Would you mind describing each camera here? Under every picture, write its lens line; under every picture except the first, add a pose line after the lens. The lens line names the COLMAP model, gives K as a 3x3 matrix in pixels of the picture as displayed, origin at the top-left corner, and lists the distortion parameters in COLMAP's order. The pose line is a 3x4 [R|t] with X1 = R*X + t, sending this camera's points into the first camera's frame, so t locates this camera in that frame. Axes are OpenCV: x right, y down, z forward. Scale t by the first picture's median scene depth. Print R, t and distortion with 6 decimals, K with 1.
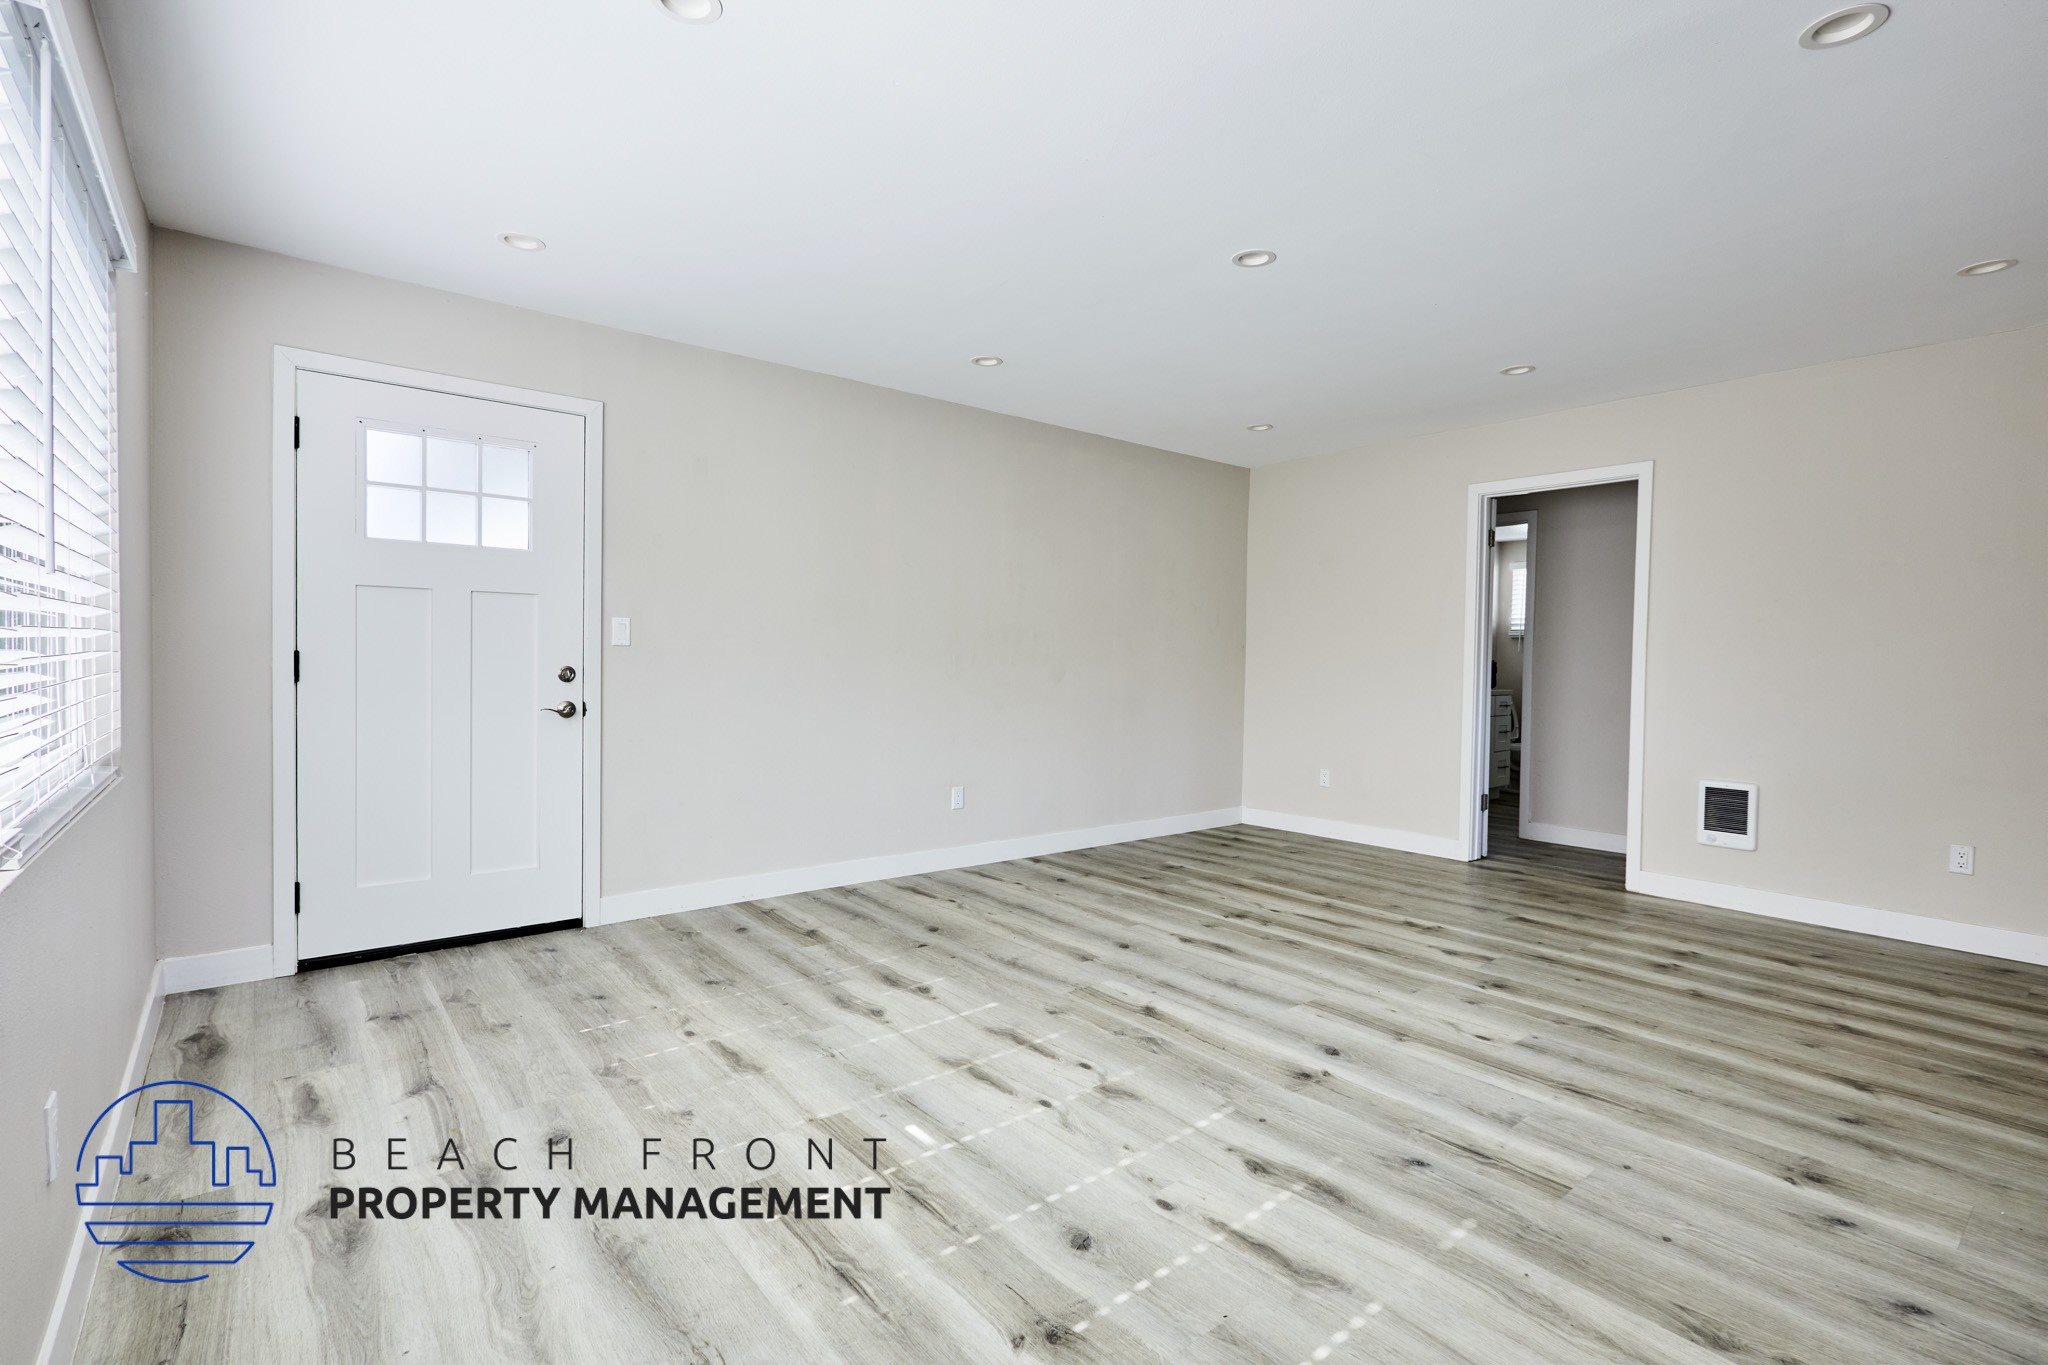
lens RADIAL K [[941.6, 0, 1024.3], [0, 941.6, 674.7], [0, 0, 1]] dist [0.001635, -0.000685]
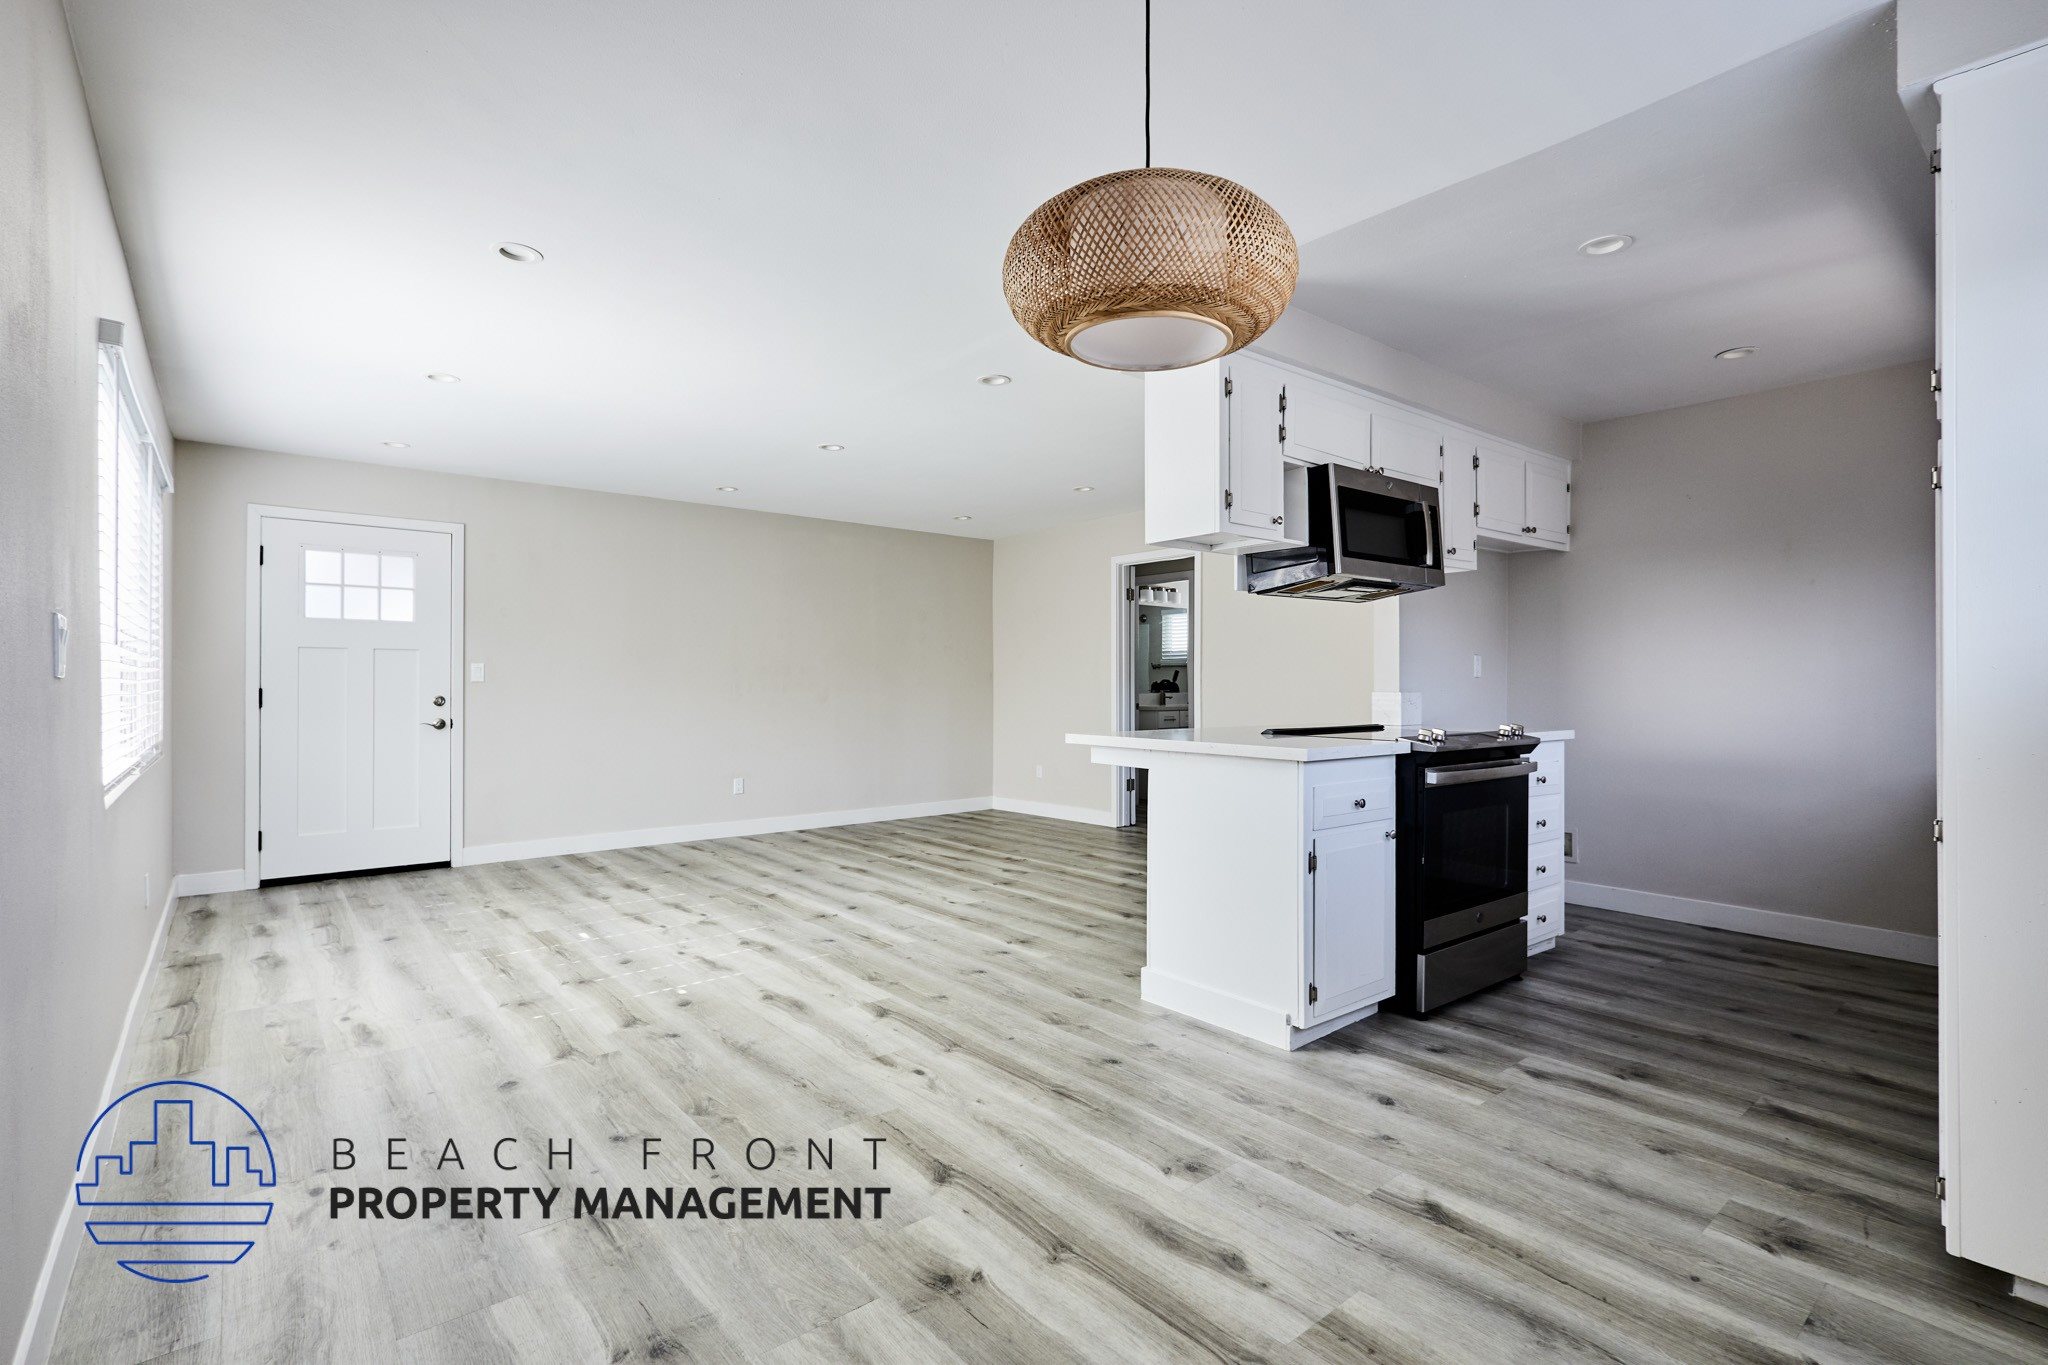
lens RADIAL K [[941.6, 0, 1021.4], [0, 941.6, 676.0], [0, 0, 1]] dist [0.001635, -0.000685]
pose [[0.999842, -0.015427, 0.008789, 0.498385], [0.015667, 0.999490, -0.027837, 0.018019], [-0.008355, 0.027970, 0.999574, -0.603199]]
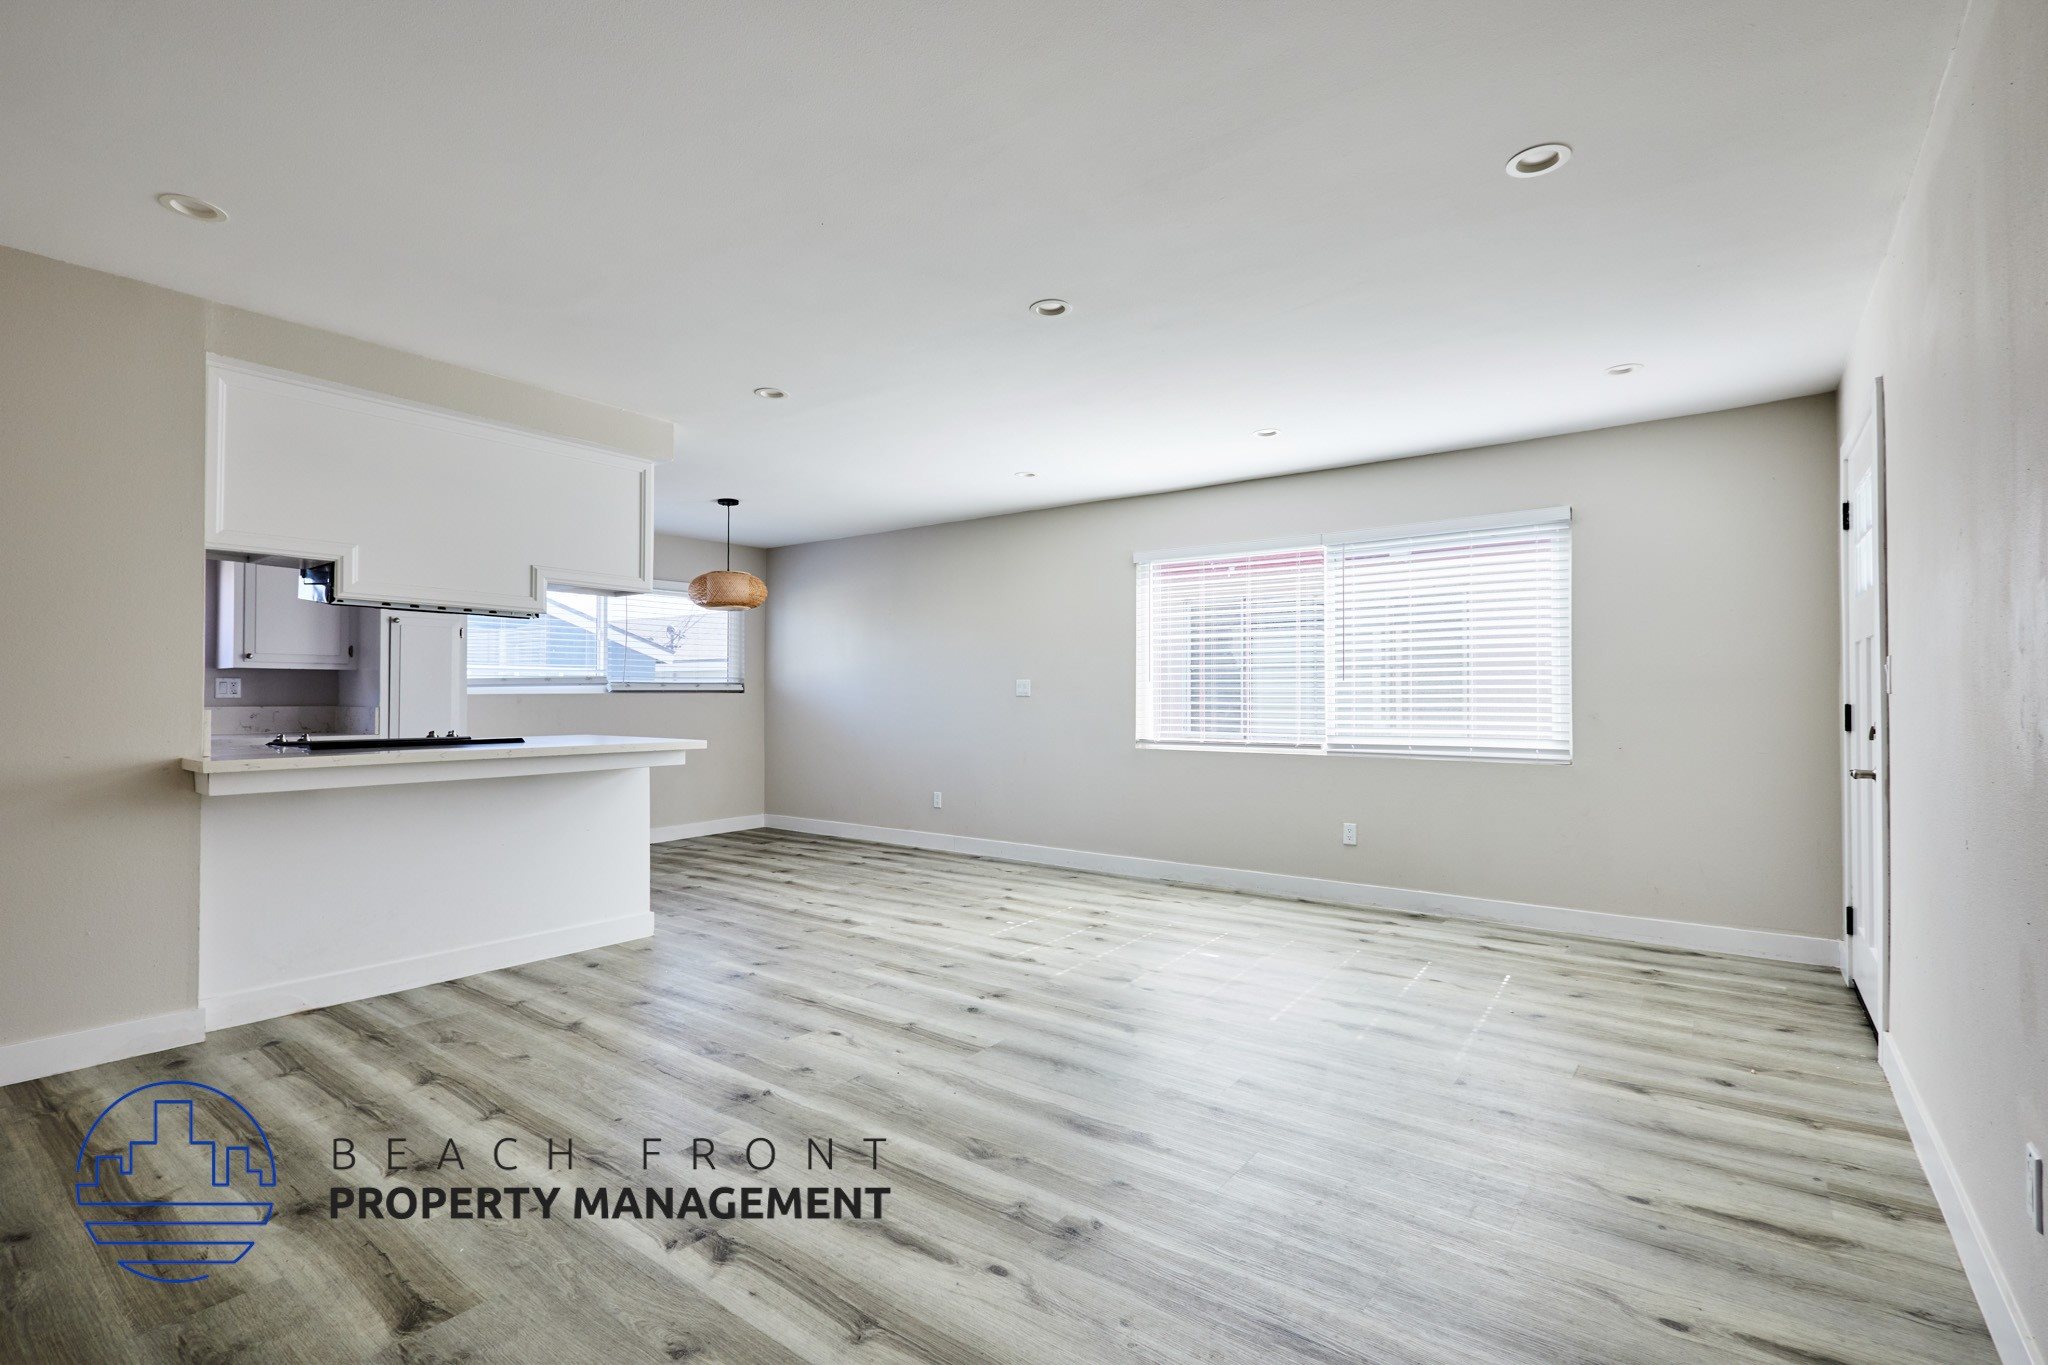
lens RADIAL K [[941.6, 0, 1021.7], [0, 941.6, 677.4], [0, 0, 1]] dist [0.001635, -0.000685]
pose [[-0.971064, -0.020215, -0.237963, 0.450681], [-0.019199, 0.999794, -0.006588, -0.028990], [0.238047, -0.001829, -0.971252, 1.763629]]
